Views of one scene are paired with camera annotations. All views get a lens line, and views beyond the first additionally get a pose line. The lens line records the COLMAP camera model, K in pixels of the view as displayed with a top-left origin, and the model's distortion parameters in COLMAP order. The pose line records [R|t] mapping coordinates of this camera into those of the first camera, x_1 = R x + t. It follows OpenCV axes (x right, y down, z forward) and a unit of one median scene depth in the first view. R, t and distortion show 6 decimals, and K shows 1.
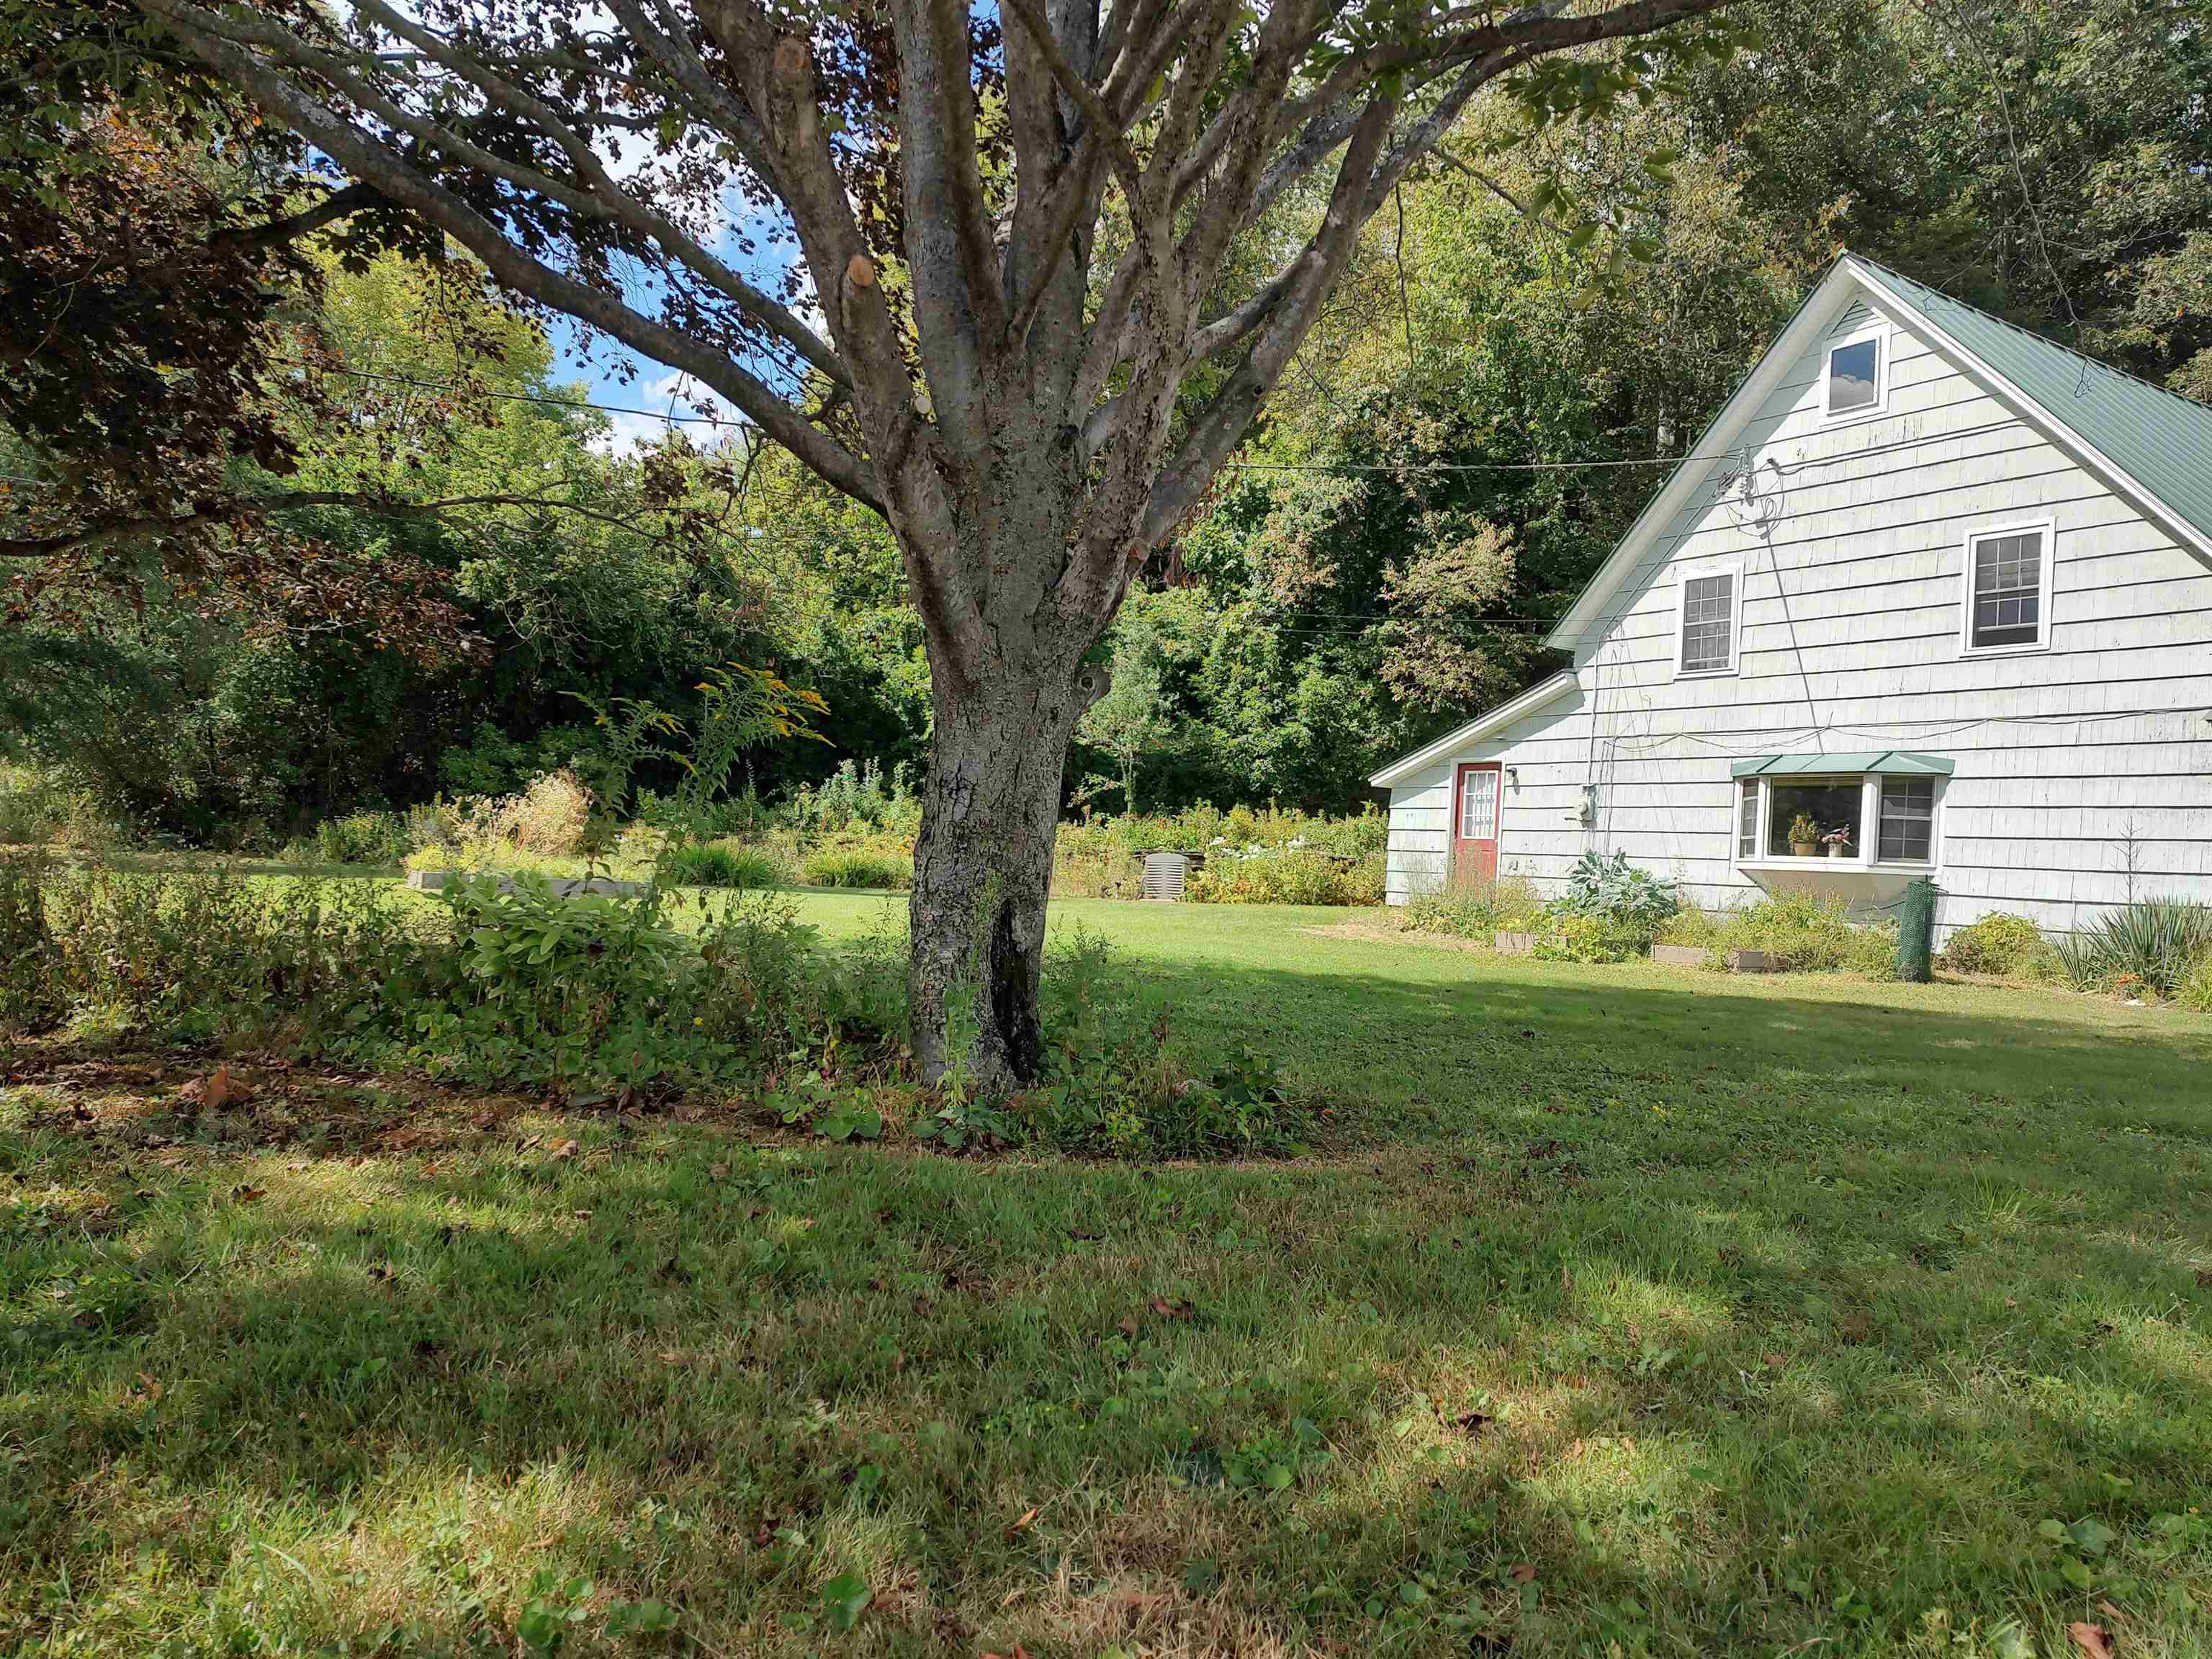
lens RADIAL K [[1590.1, 0, 1103.5], [0, 1590.1, 833.4], [0, 0, 1]] dist [0.023088, -0.035588]
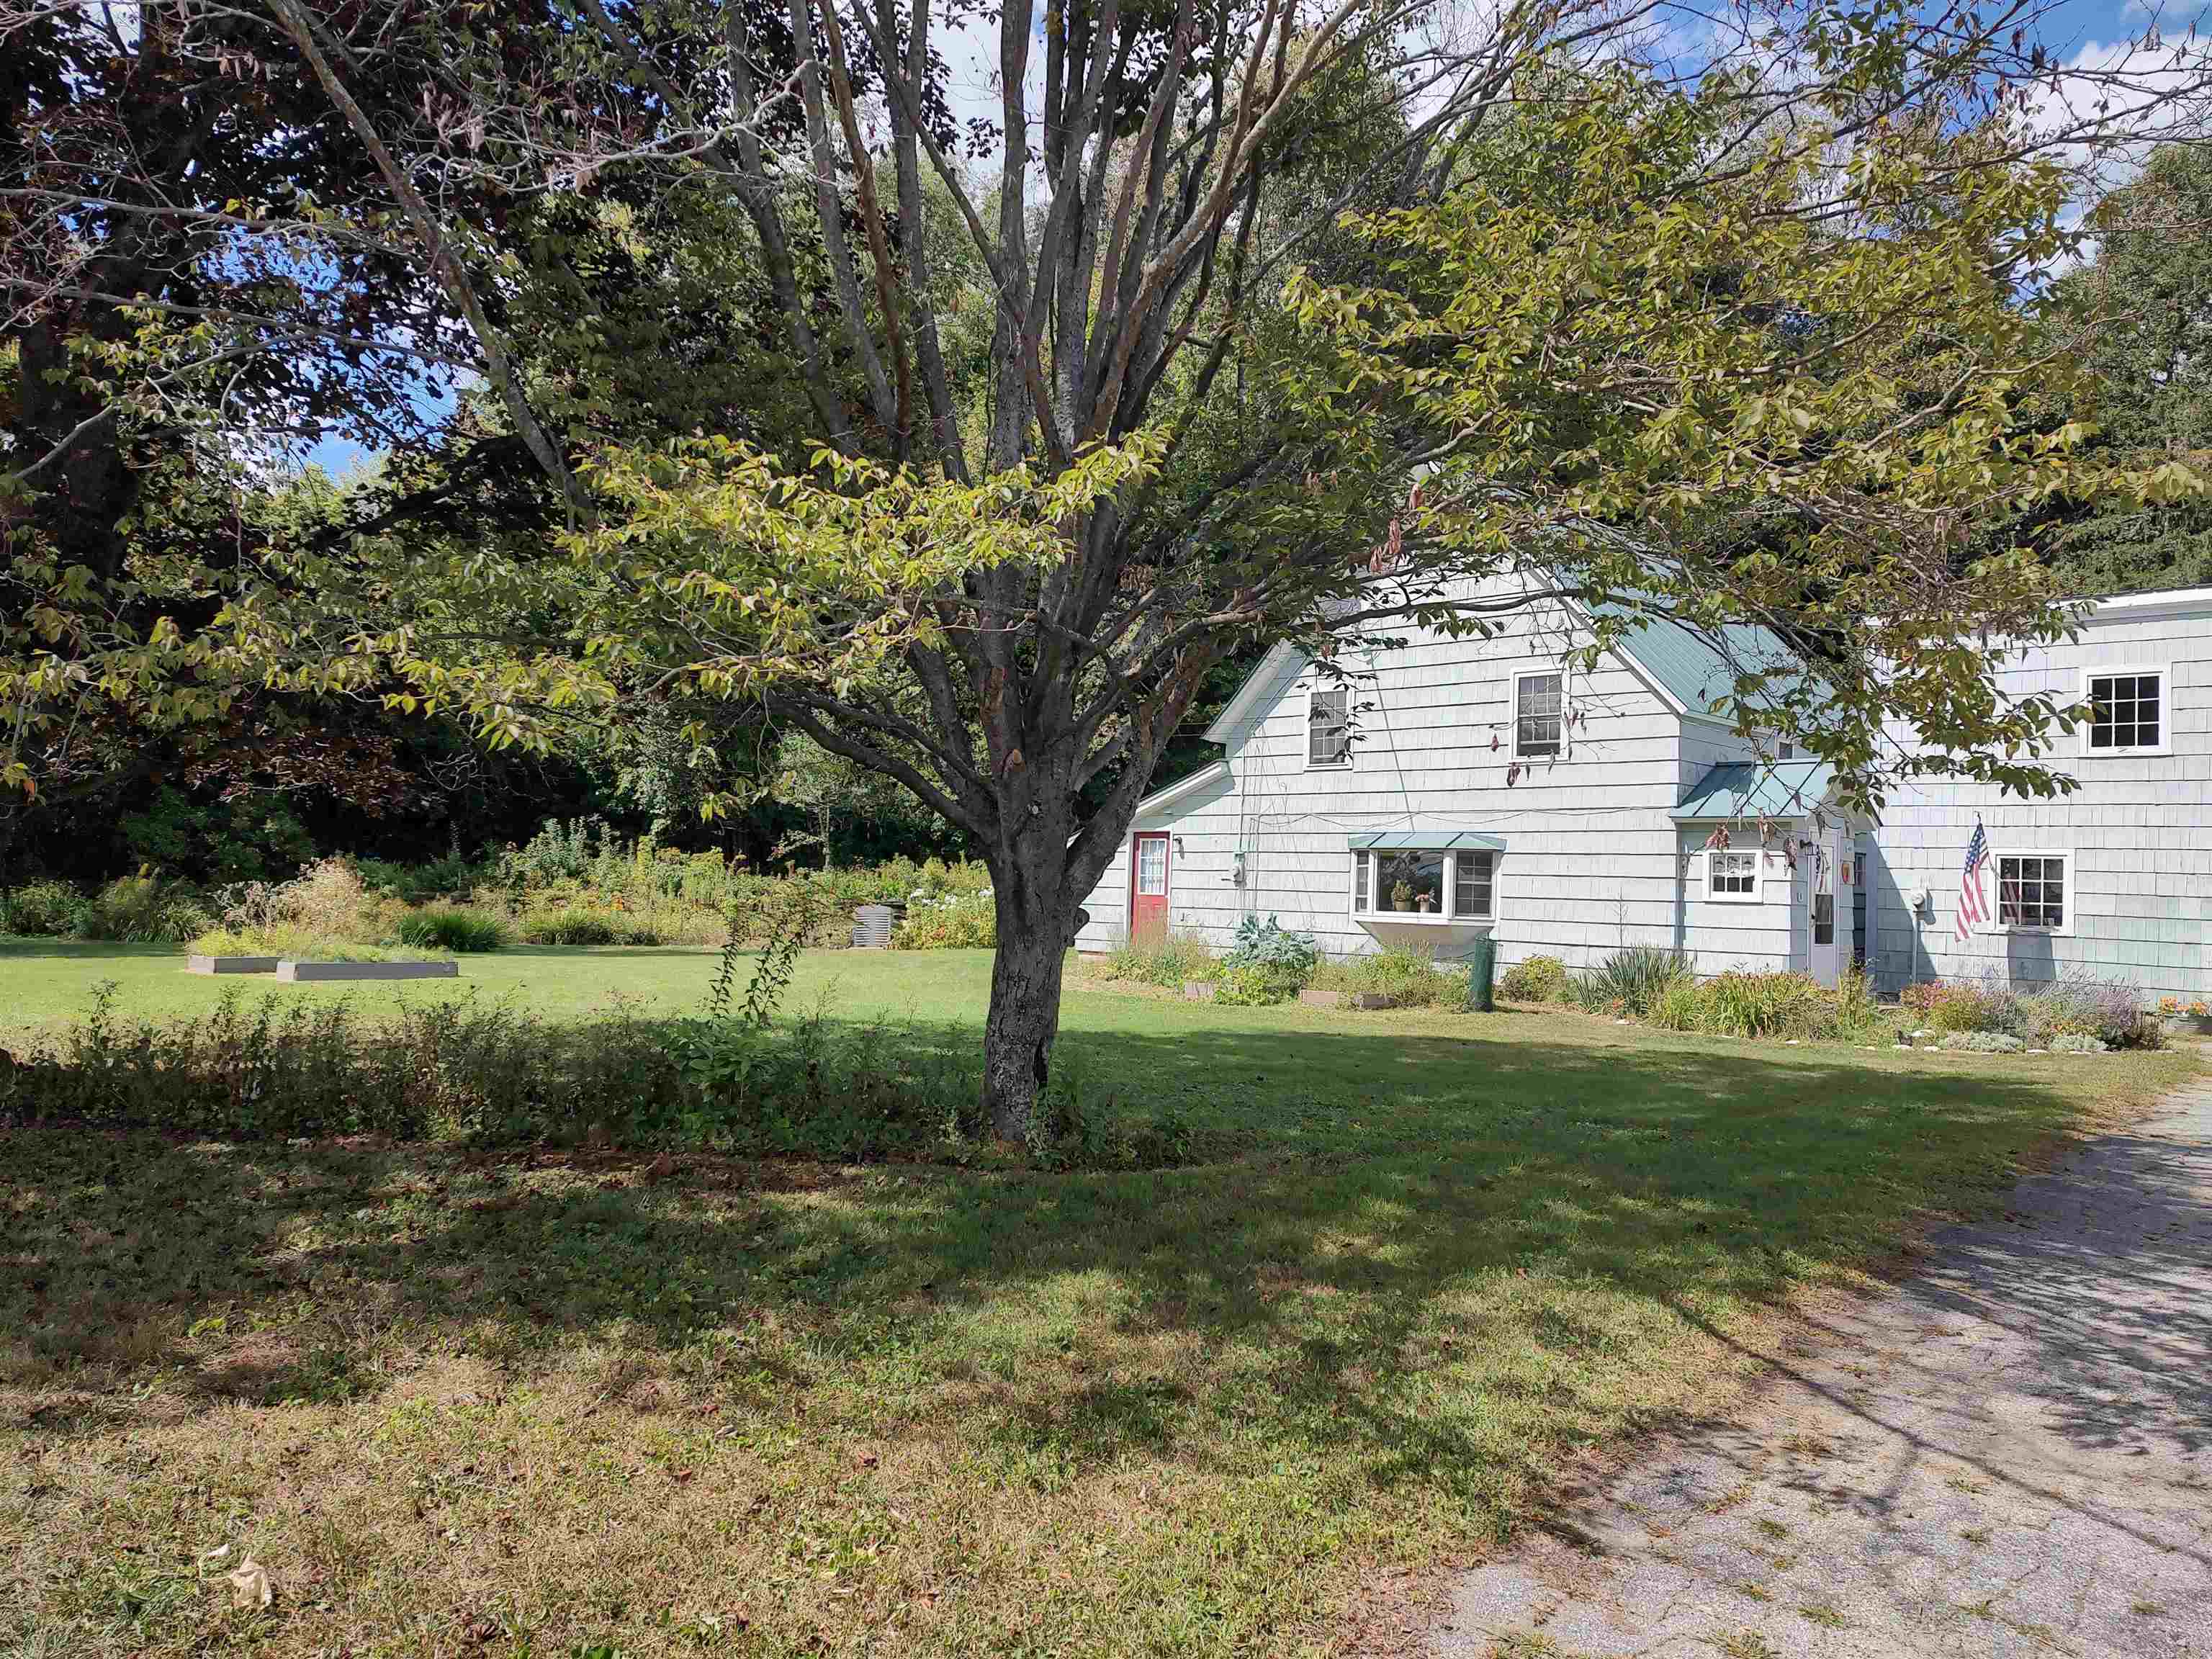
lens RADIAL K [[1590.1, 0, 1110.7], [0, 1590.1, 832.6], [0, 0, 1]] dist [0.023088, -0.035588]
pose [[0.970867, -0.015189, 0.239138, -0.103492], [0.017285, 0.999828, -0.006670, -0.045601], [-0.238995, 0.010609, 0.970963, -0.208316]]
